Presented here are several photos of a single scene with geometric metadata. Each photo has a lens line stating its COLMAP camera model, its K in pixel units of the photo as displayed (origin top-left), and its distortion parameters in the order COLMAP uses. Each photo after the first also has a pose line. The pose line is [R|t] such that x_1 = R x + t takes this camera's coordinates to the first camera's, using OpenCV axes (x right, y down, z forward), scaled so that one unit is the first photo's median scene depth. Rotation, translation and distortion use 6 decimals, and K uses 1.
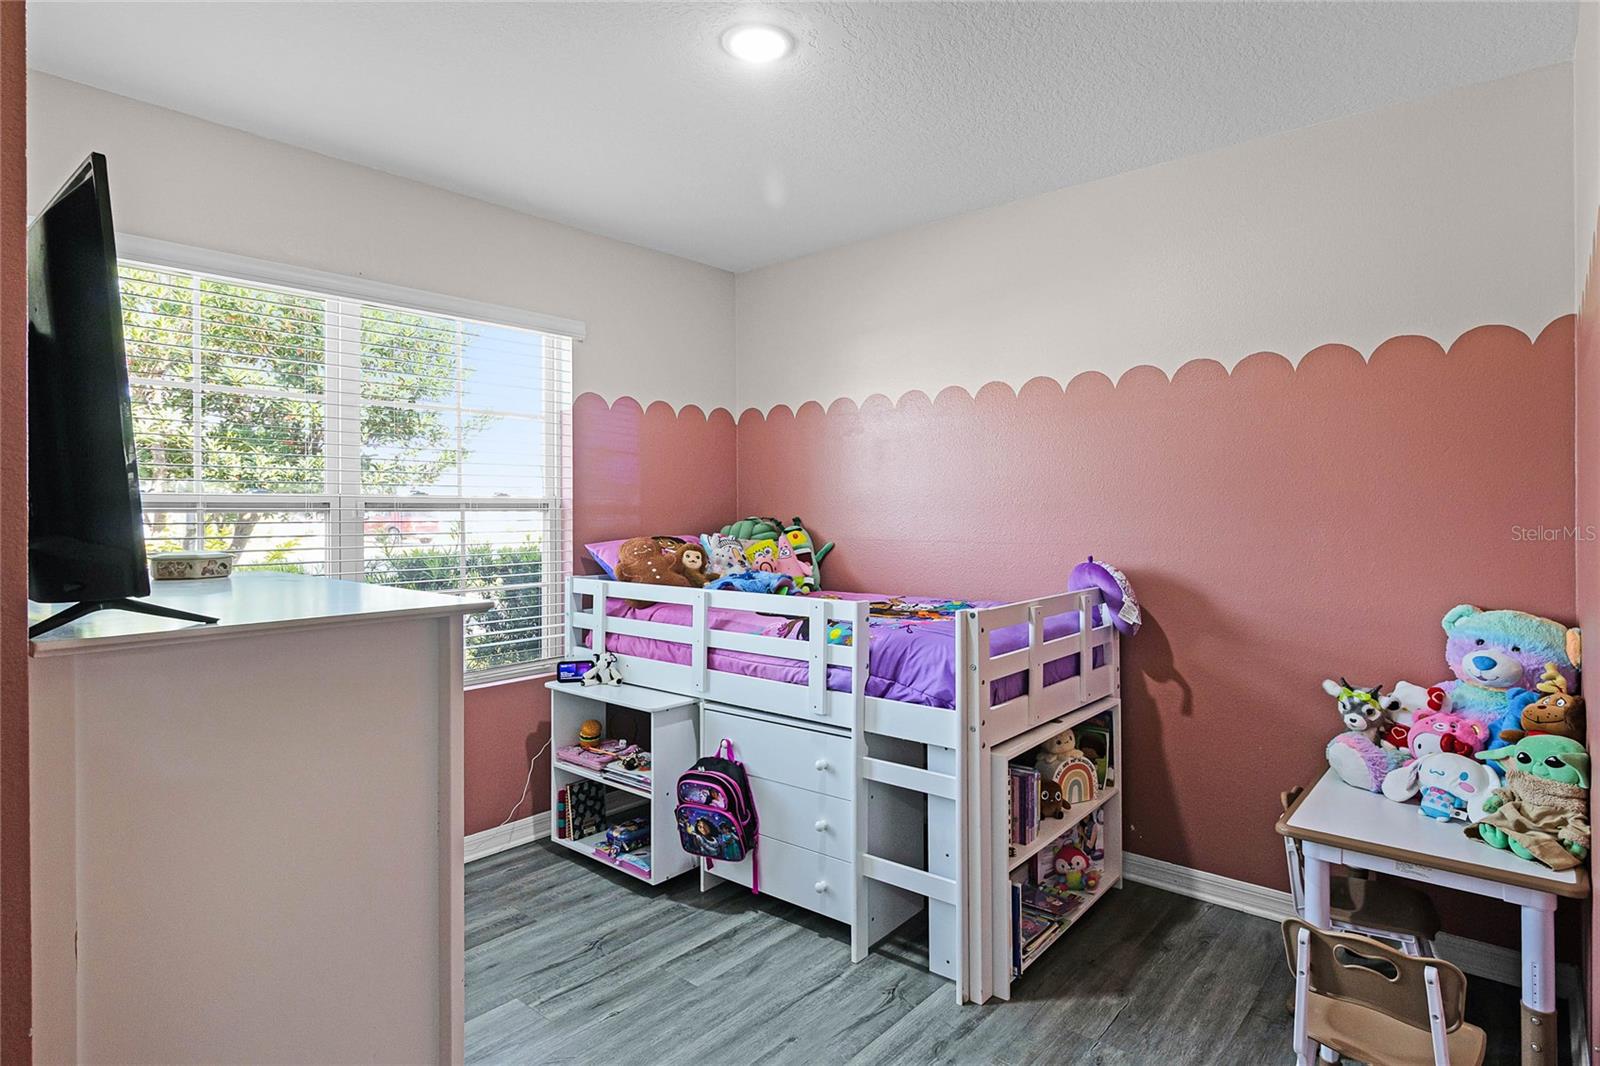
lens RADIAL K [[875.8, 0, 800.5], [0, 875.8, 514.5], [0, 0, 1]] dist [0.003352, 0.000262]
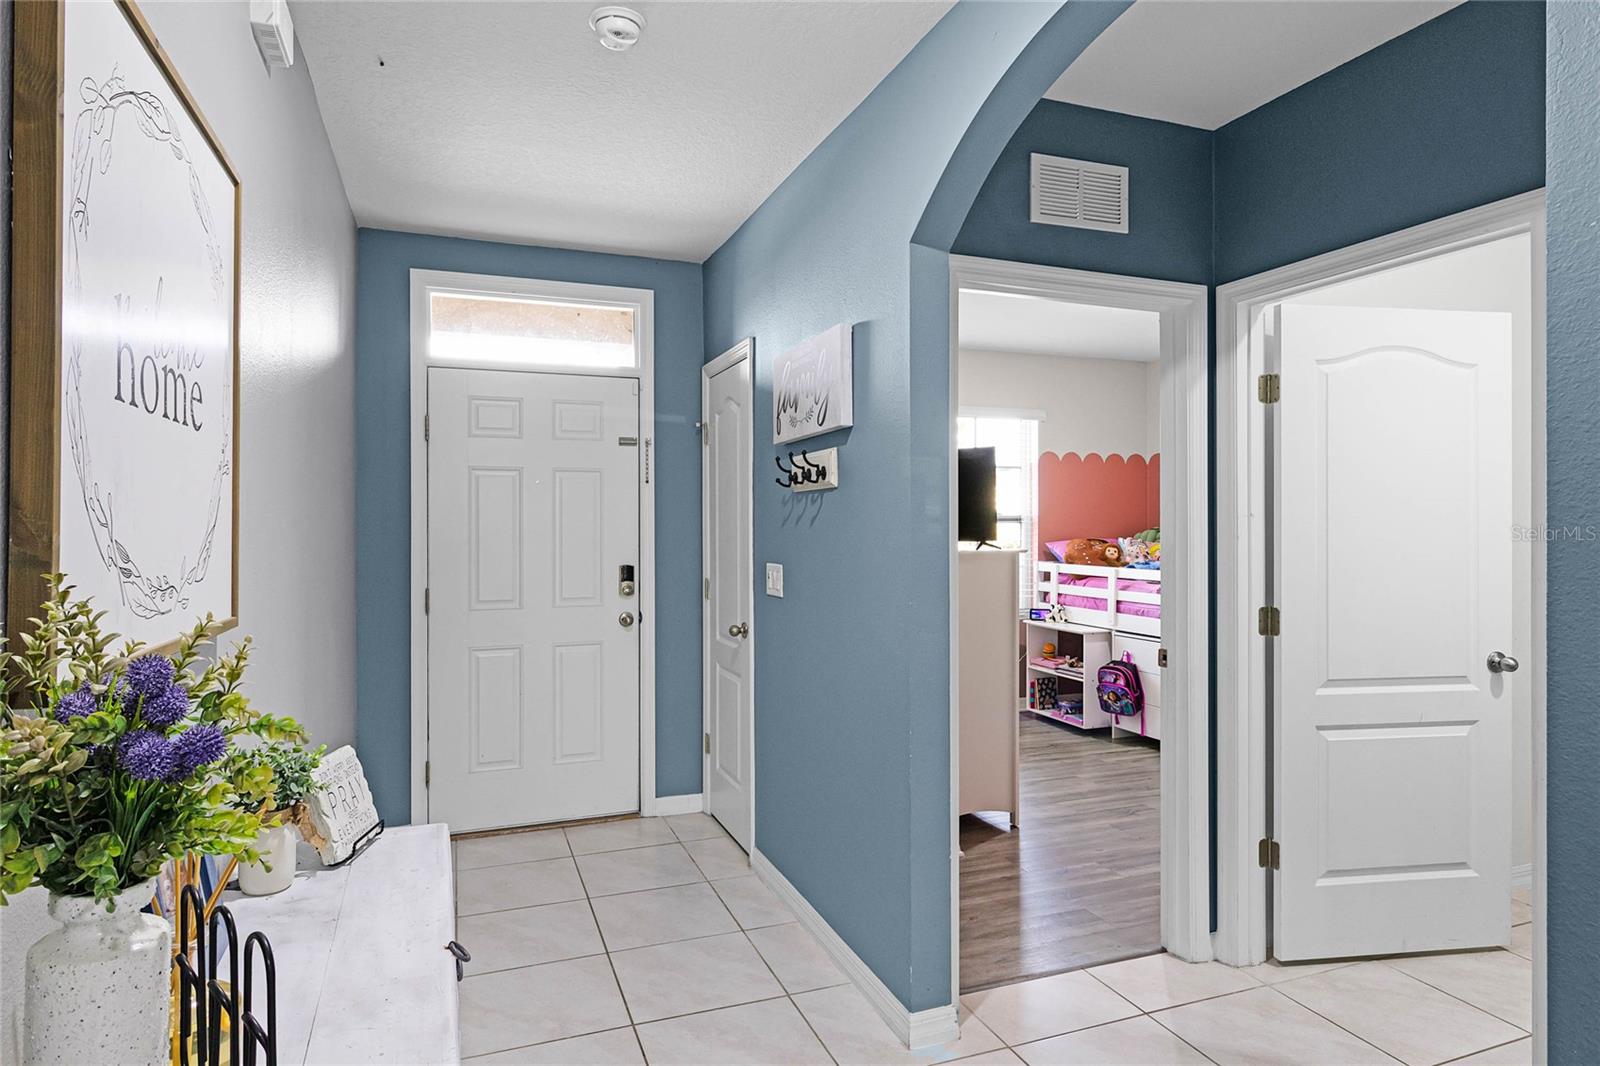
lens RADIAL K [[909.4, 0, 804.9], [0, 909.4, 531.3], [0, 0, 1]] dist [0.001029, 0.000431]
pose [[0.884206, 0.003829, -0.467081, 0.181726], [-0.001364, 0.999983, 0.005616, 0.002783], [0.467095, -0.004328, 0.884197, -0.856387]]
